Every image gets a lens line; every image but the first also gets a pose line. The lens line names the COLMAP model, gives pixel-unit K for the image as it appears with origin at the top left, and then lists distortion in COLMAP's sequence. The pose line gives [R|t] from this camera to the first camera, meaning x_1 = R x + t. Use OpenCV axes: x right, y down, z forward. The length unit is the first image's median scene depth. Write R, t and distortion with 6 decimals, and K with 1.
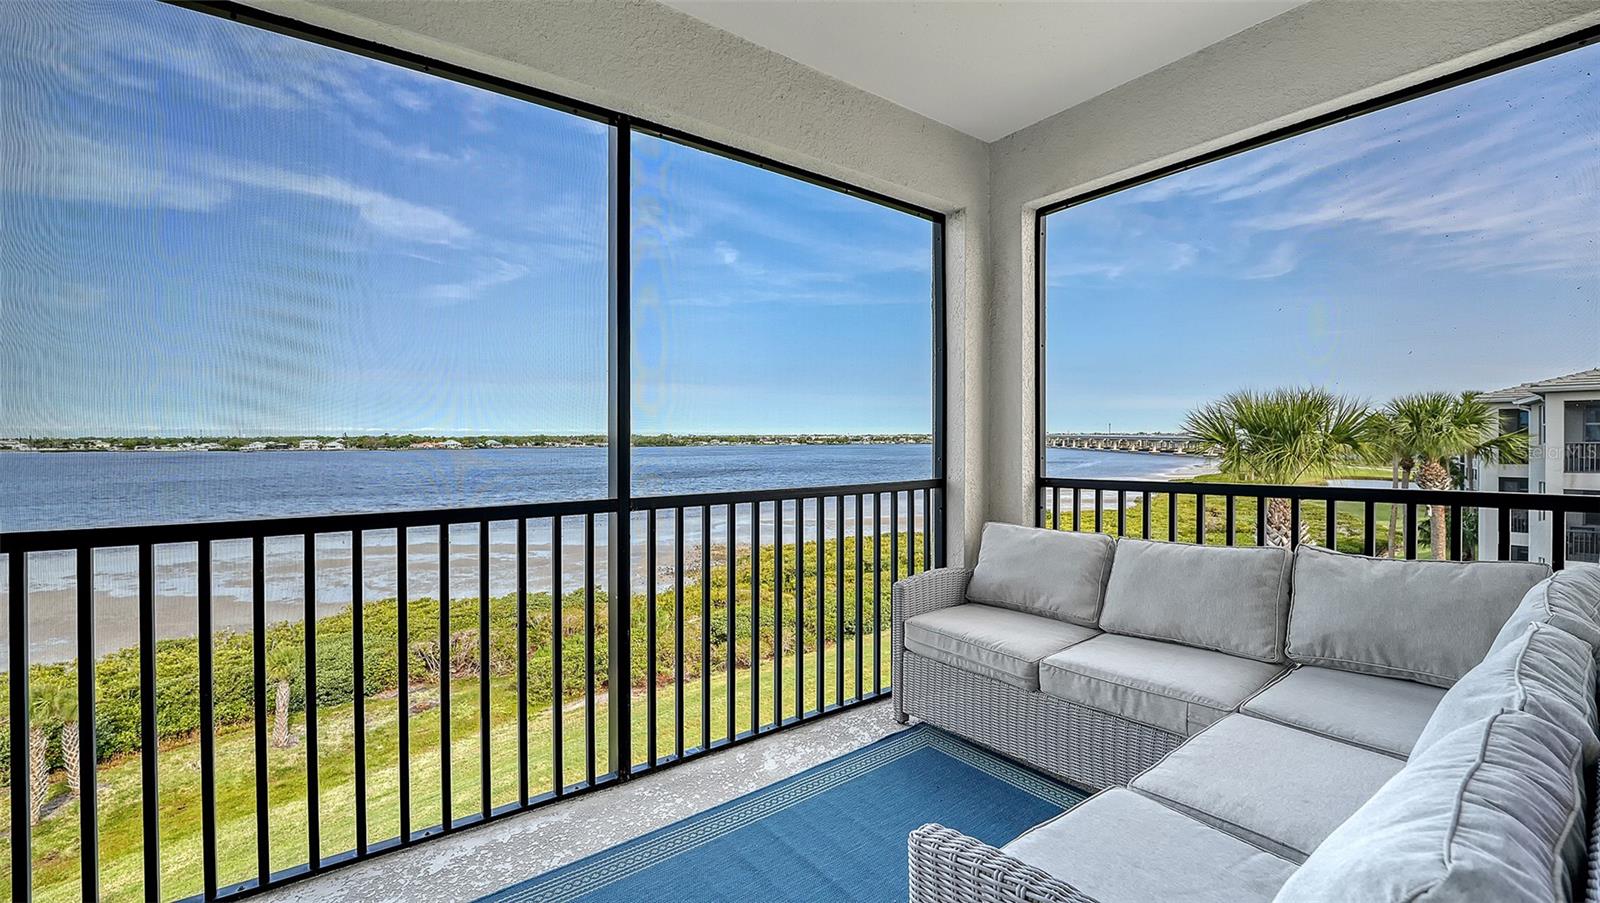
lens RADIAL K [[655.7, 0, 810.4], [0, 655.7, 428.1], [0, 0, 1]] dist [-0.024471, -0.000440]
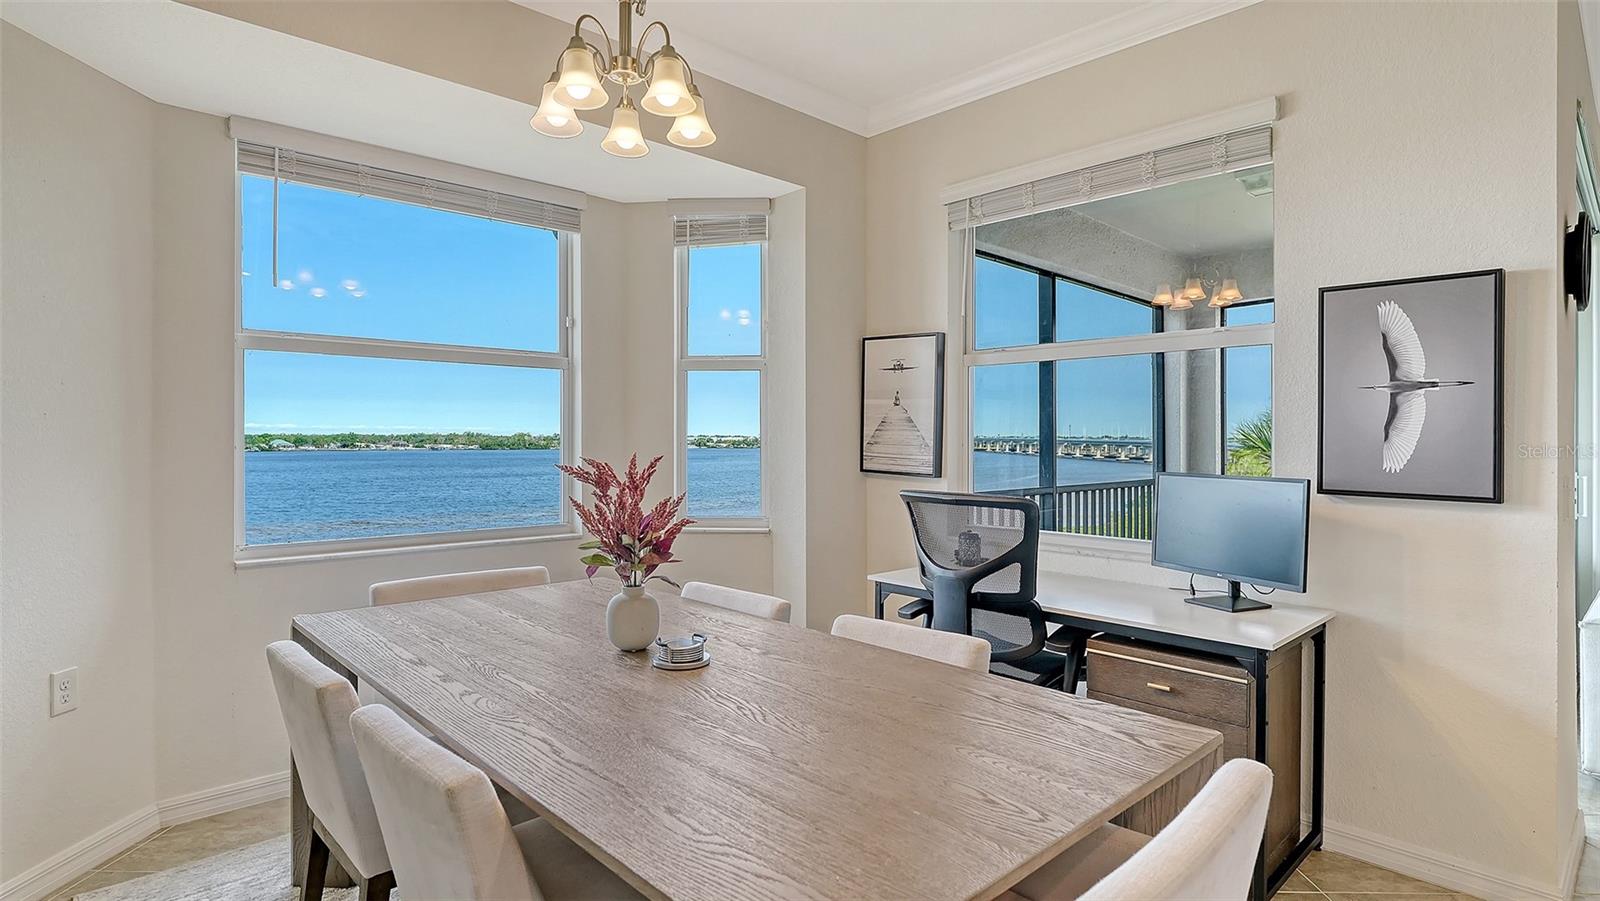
lens RADIAL K [[808.8, 0, 814.2], [0, 808.8, 443.9], [0, 0, 1]] dist [-0.016183, 0.004667]
pose [[0.990502, 0.005899, 0.137372, -0.875106], [-0.008602, 0.999781, 0.019092, -0.030358], [-0.137230, -0.020092, 0.990335, -0.785256]]
